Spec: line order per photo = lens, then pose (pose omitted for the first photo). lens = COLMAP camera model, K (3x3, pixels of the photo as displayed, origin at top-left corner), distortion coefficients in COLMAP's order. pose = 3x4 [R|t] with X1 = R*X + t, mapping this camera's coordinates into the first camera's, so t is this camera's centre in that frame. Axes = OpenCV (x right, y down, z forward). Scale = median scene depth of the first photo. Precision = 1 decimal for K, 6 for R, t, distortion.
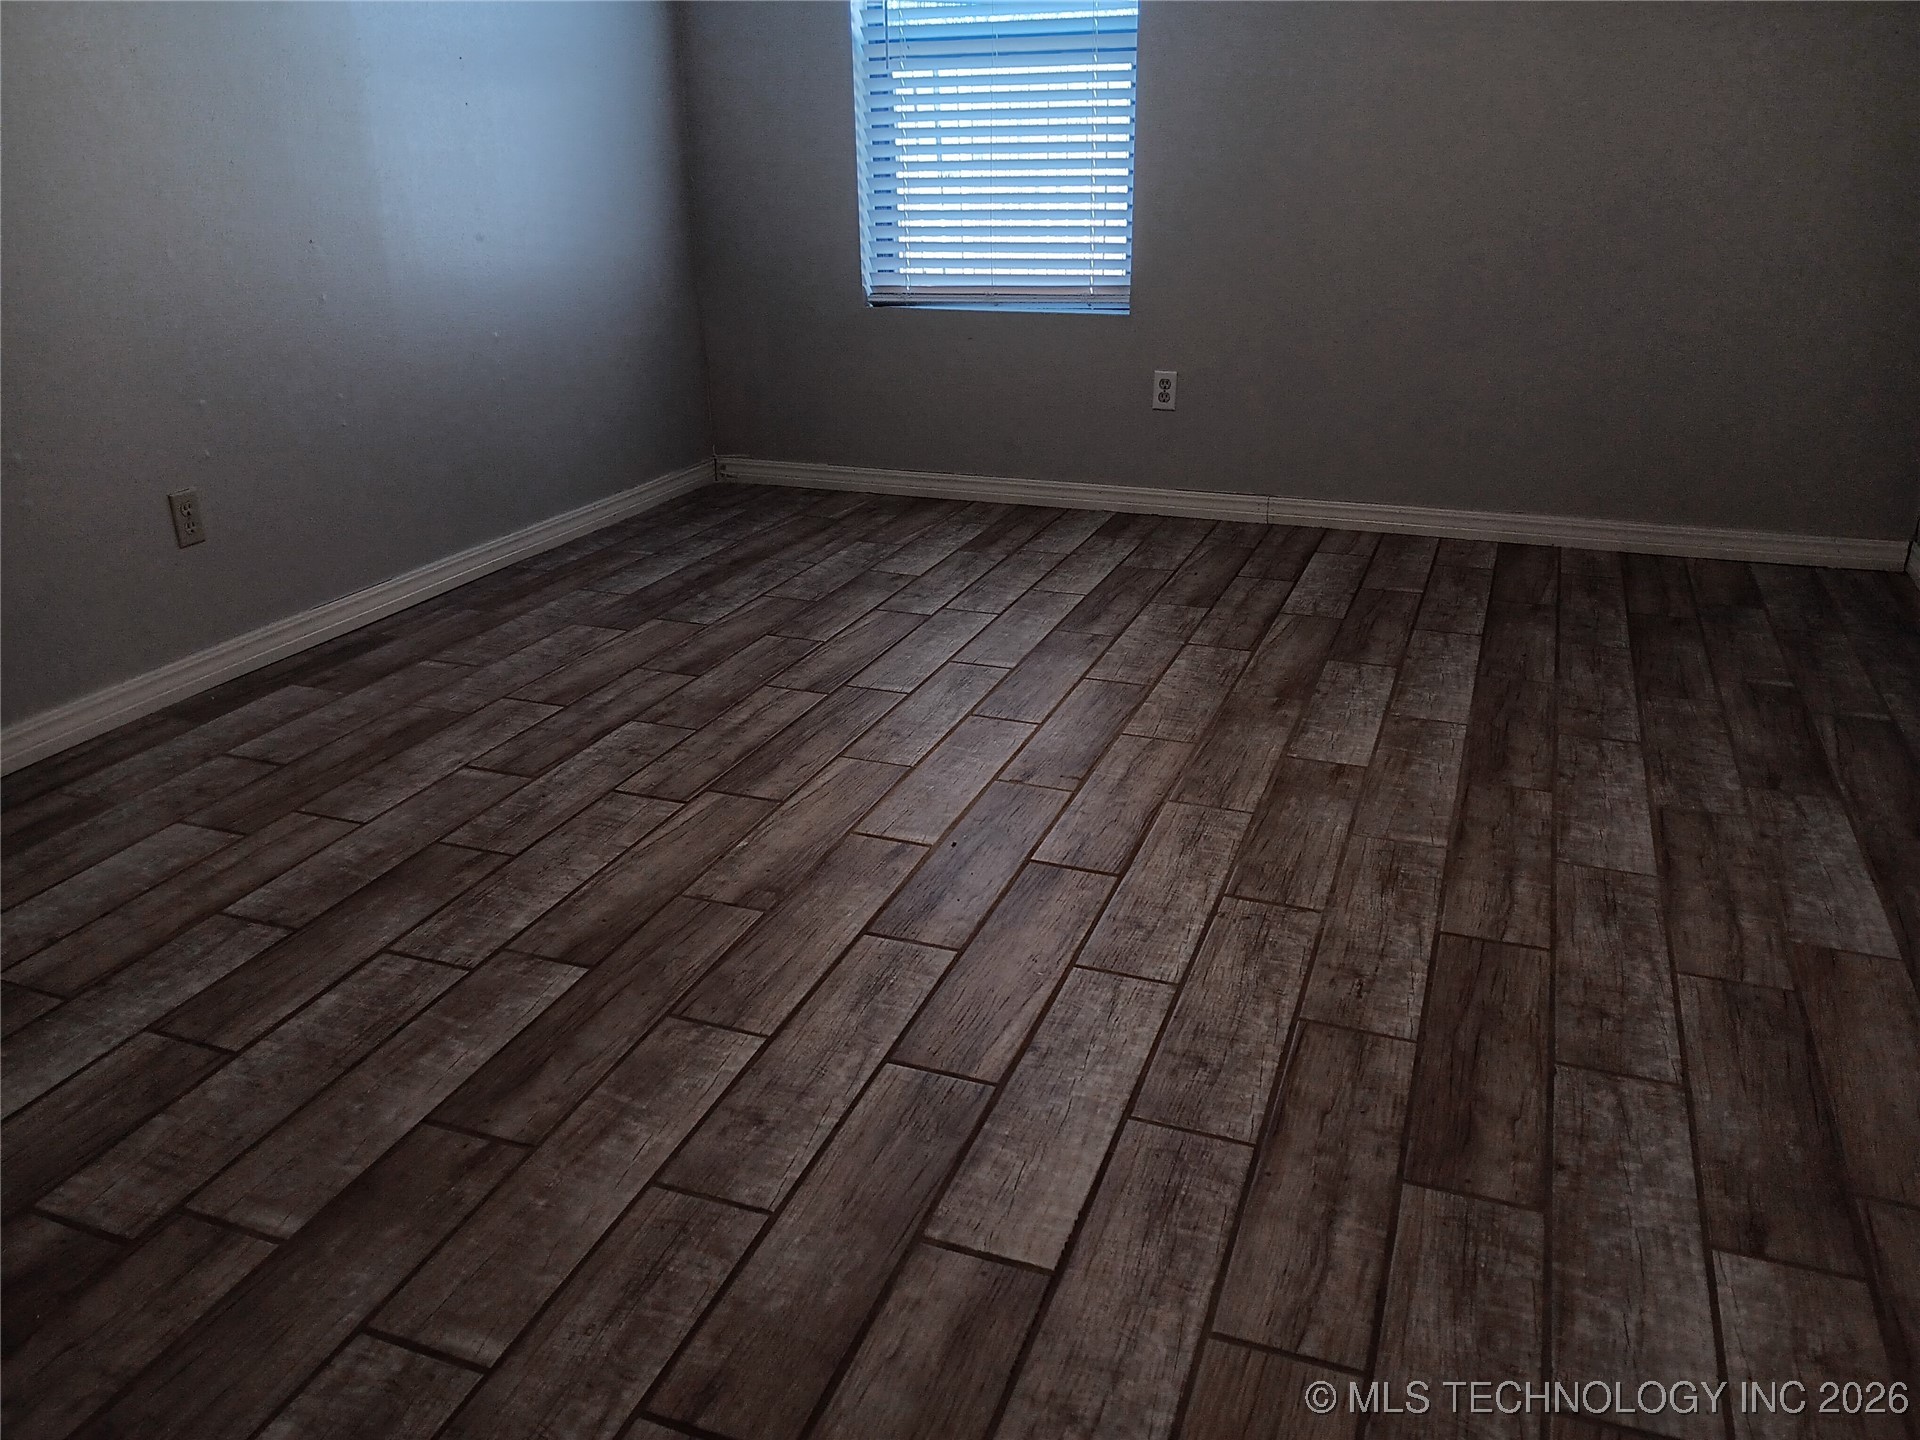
lens RADIAL K [[1489.8, 0, 953.0], [0, 1489.8, 727.3], [0, 0, 1]] dist [-0.005644, -0.043212]
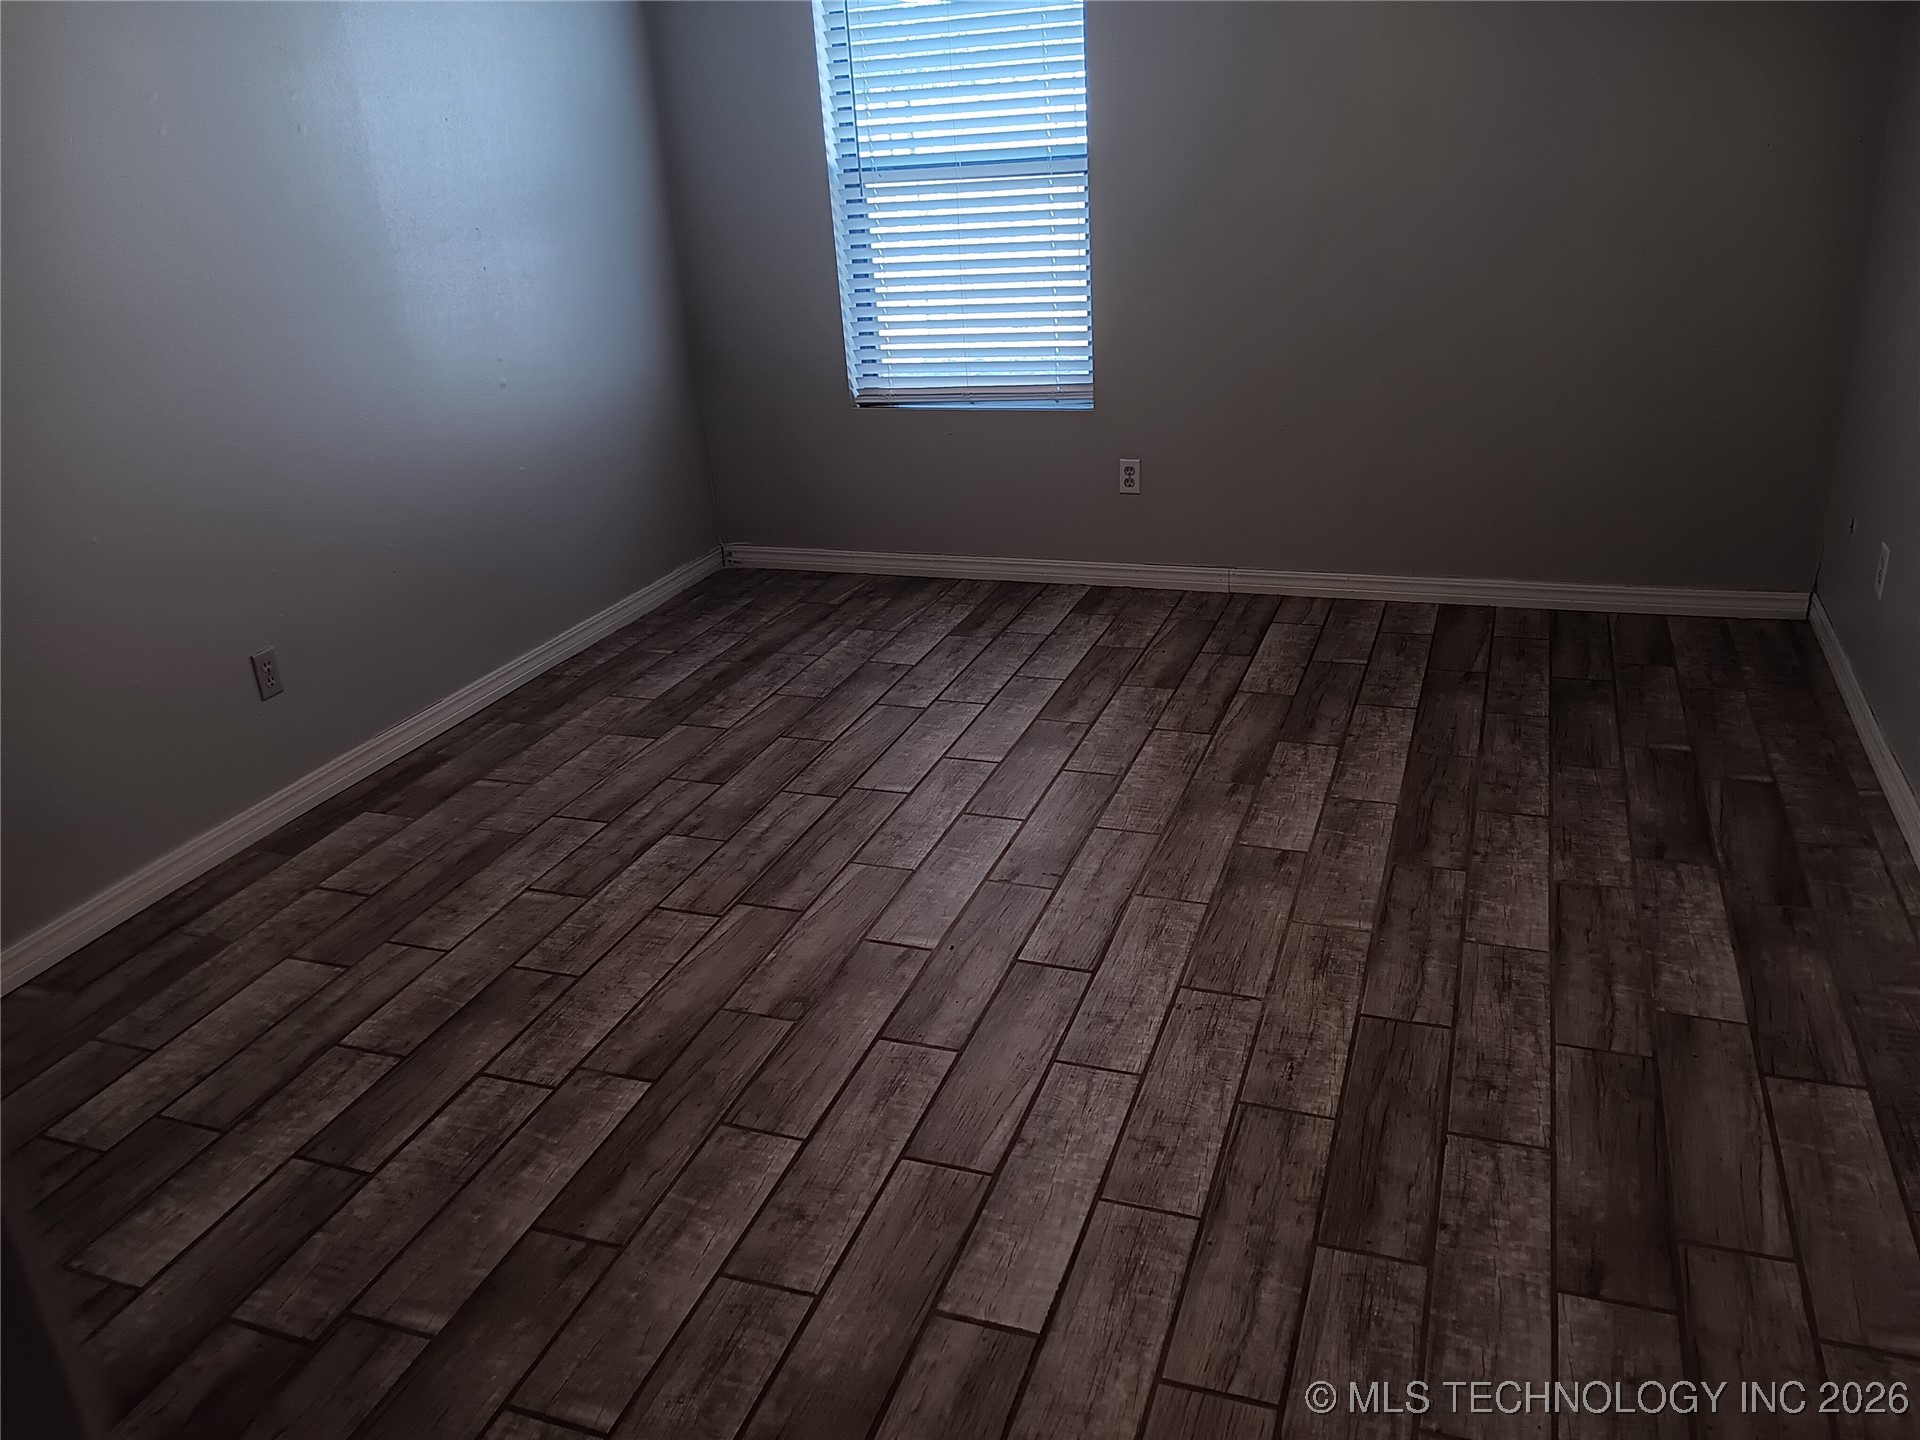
lens RADIAL K [[1489.8, 0, 956.9], [0, 1489.8, 723.9], [0, 0, 1]] dist [-0.005644, -0.043212]
pose [[0.998859, -0.047683, -0.002476, 0.016568], [0.047708, 0.998799, 0.011176, -0.115942], [0.001940, -0.011282, 0.999934, -0.179216]]
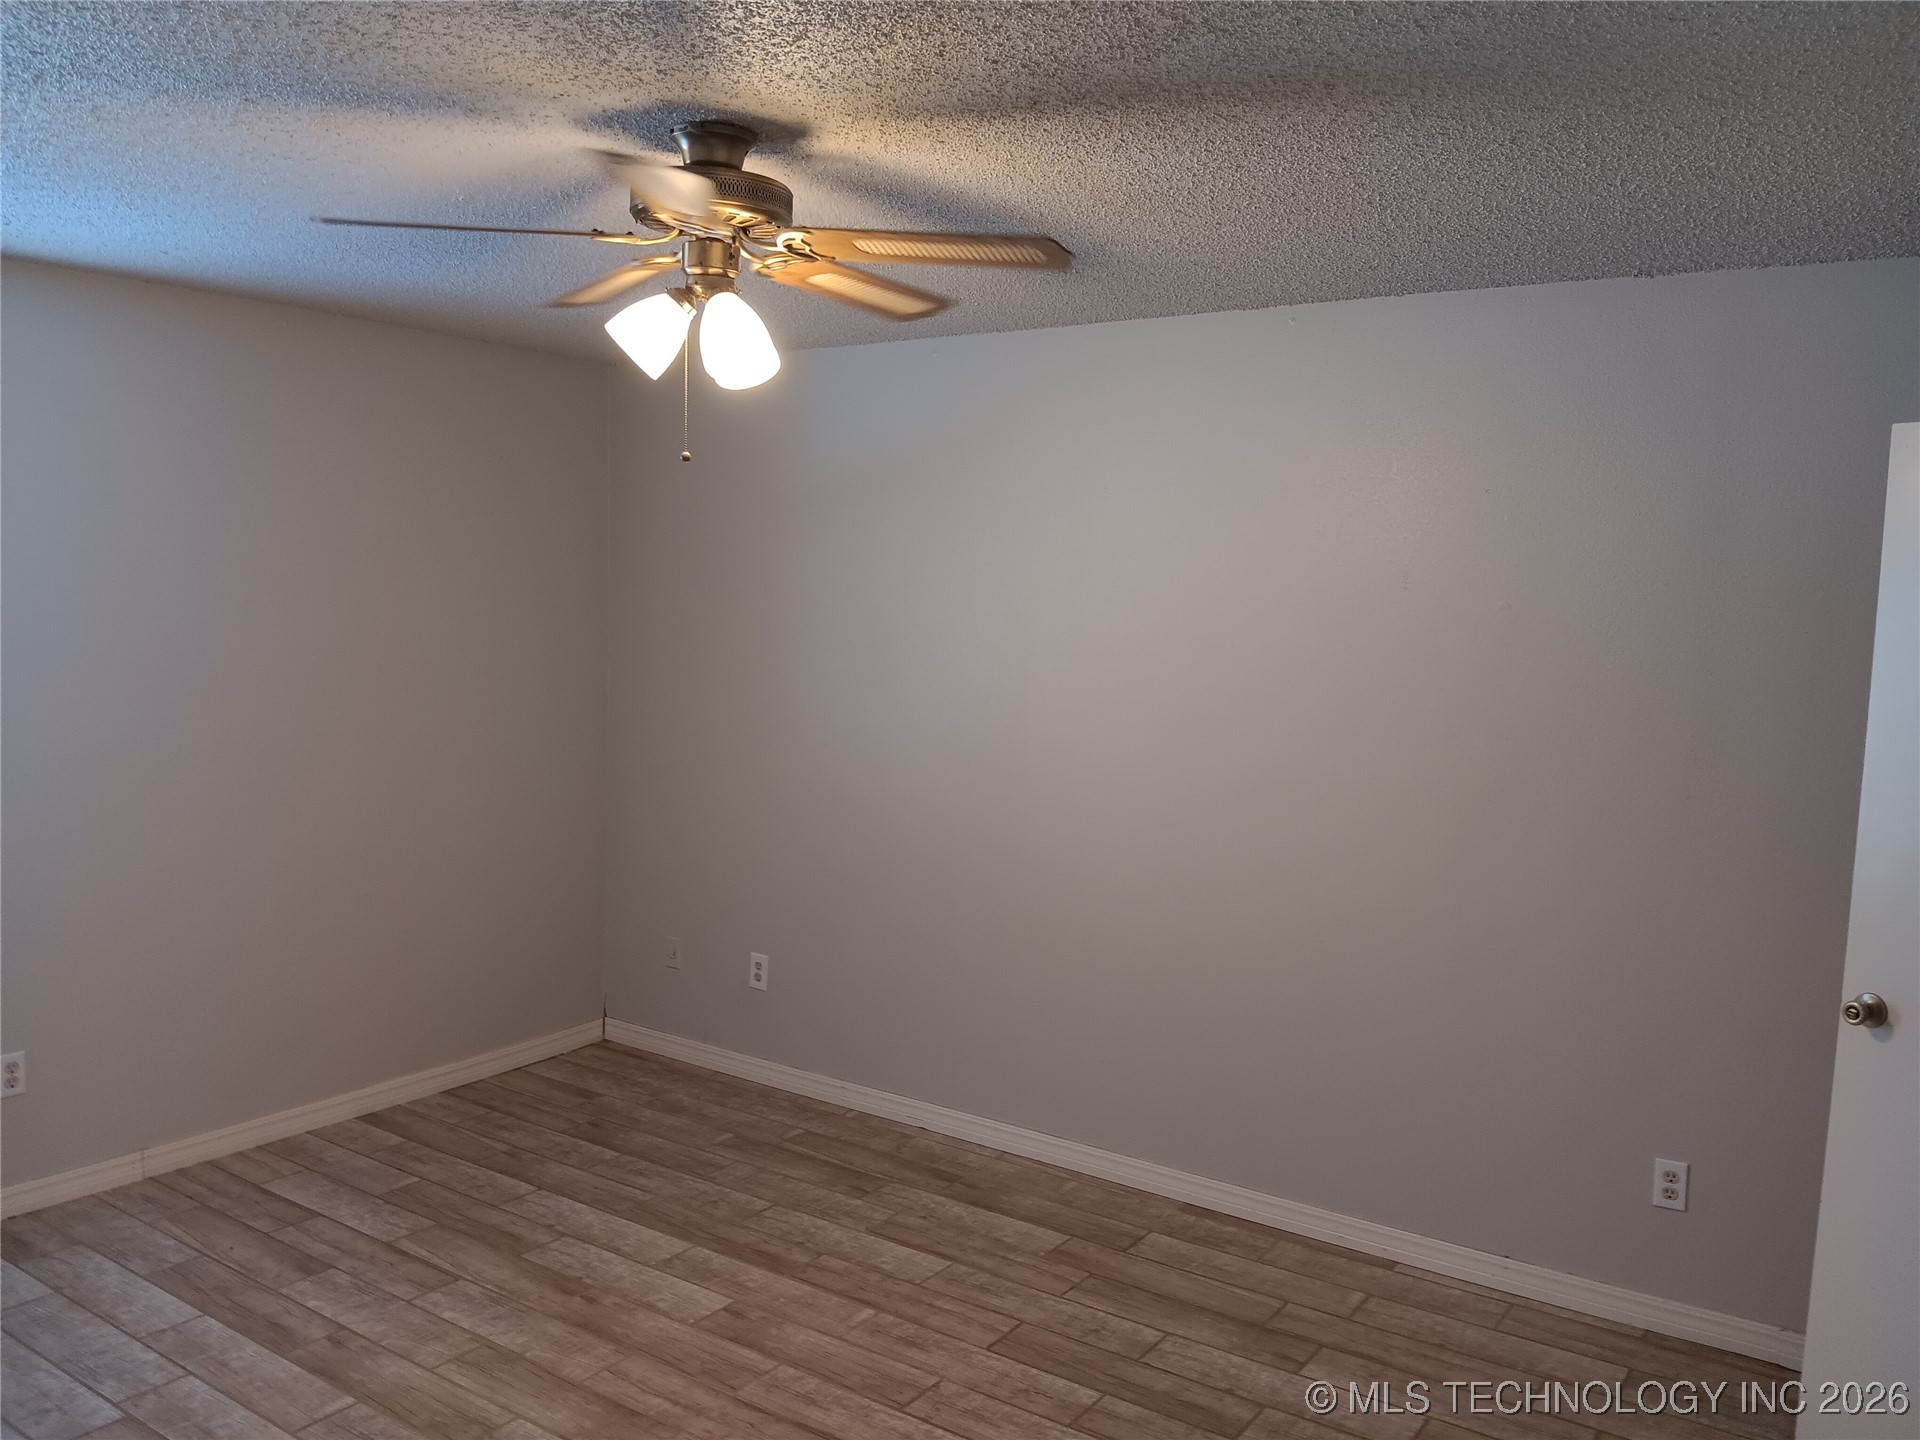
lens RADIAL K [[1489.8, 0, 946.4], [0, 1489.8, 715.8], [0, 0, 1]] dist [-0.005644, -0.043212]
pose [[0.238073, -0.057261, 0.969558, -1.018937], [0.337121, 0.941068, -0.027201, -0.403858], [-0.910863, 0.333334, 0.243347, 0.431213]]
